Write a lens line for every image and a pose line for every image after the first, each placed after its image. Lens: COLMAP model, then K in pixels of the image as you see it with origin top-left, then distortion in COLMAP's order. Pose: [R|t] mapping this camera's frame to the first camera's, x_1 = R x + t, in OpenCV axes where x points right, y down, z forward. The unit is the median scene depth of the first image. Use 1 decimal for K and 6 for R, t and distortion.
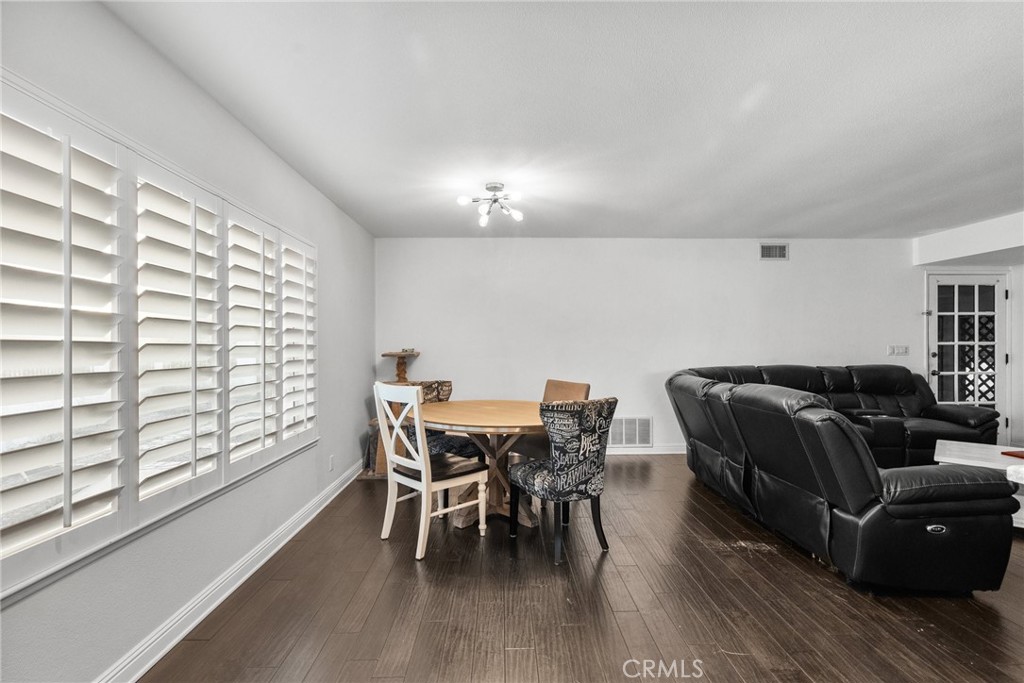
lens RADIAL K [[464.8, 0, 510.1], [0, 464.8, 348.7], [0, 0, 1]] dist [0.001374, 0.000669]
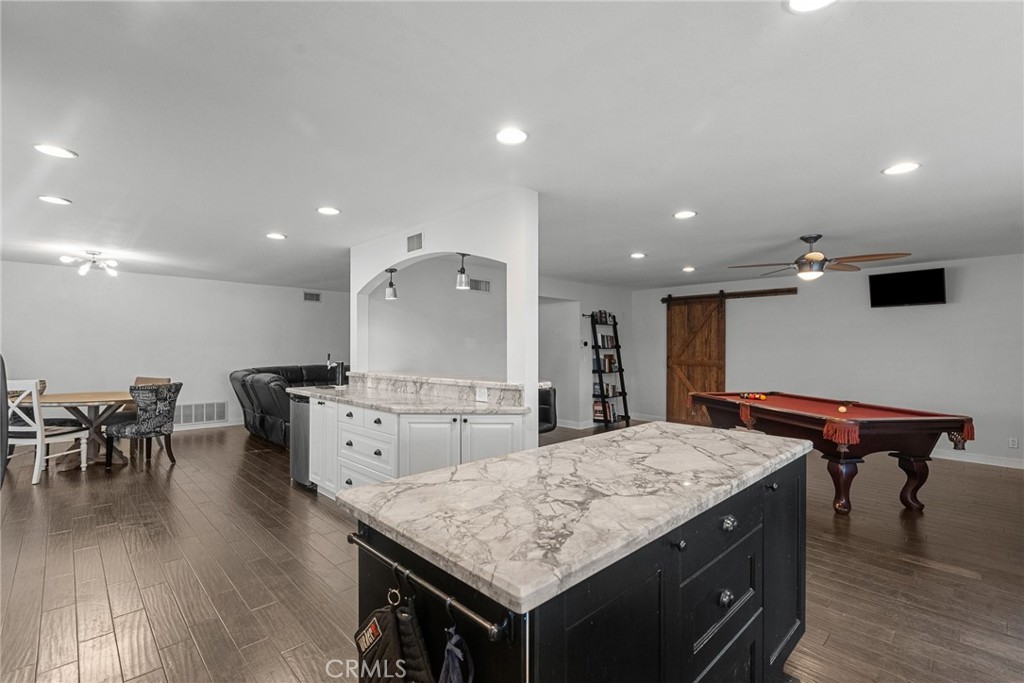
lens RADIAL K [[464.8, 0, 510.1], [0, 464.8, 348.7], [0, 0, 1]] dist [0.001374, 0.000669]
pose [[0.732951, 0.008247, 0.680231, -0.078484], [-0.003266, 0.999958, -0.008604, -0.020258], [-0.680273, 0.004084, 0.732947, -1.245384]]
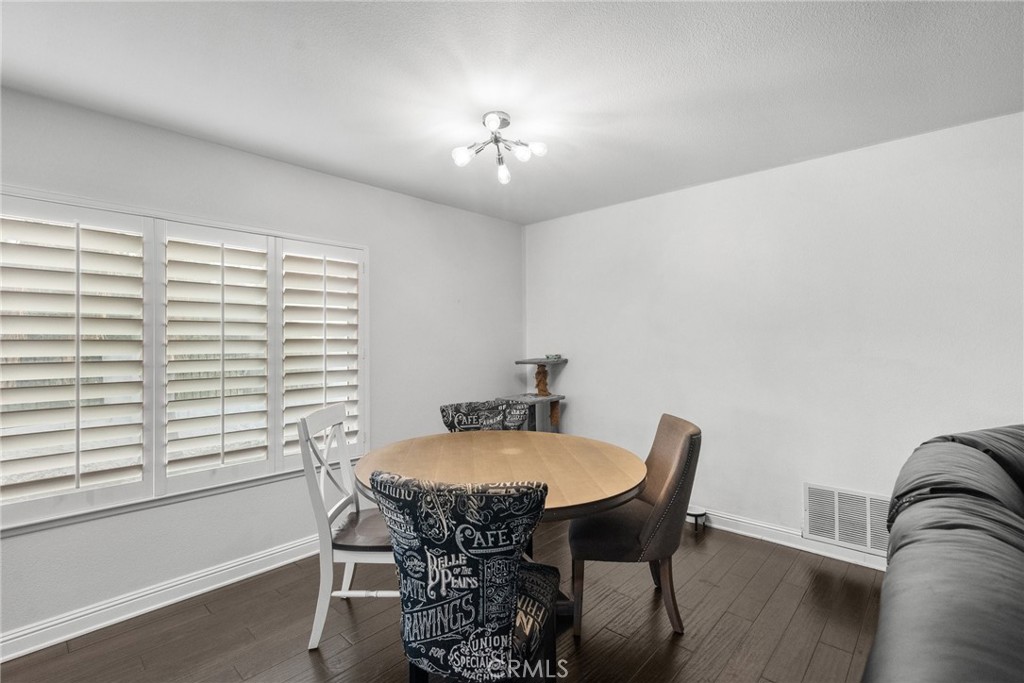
lens RADIAL K [[464.8, 0, 510.1], [0, 464.8, 348.7], [0, 0, 1]] dist [0.001374, 0.000669]
pose [[0.722003, 0.006651, -0.691858, 0.496806], [-0.000153, 0.999955, 0.009453, -0.031568], [0.691889, -0.006719, 0.721972, 0.617918]]
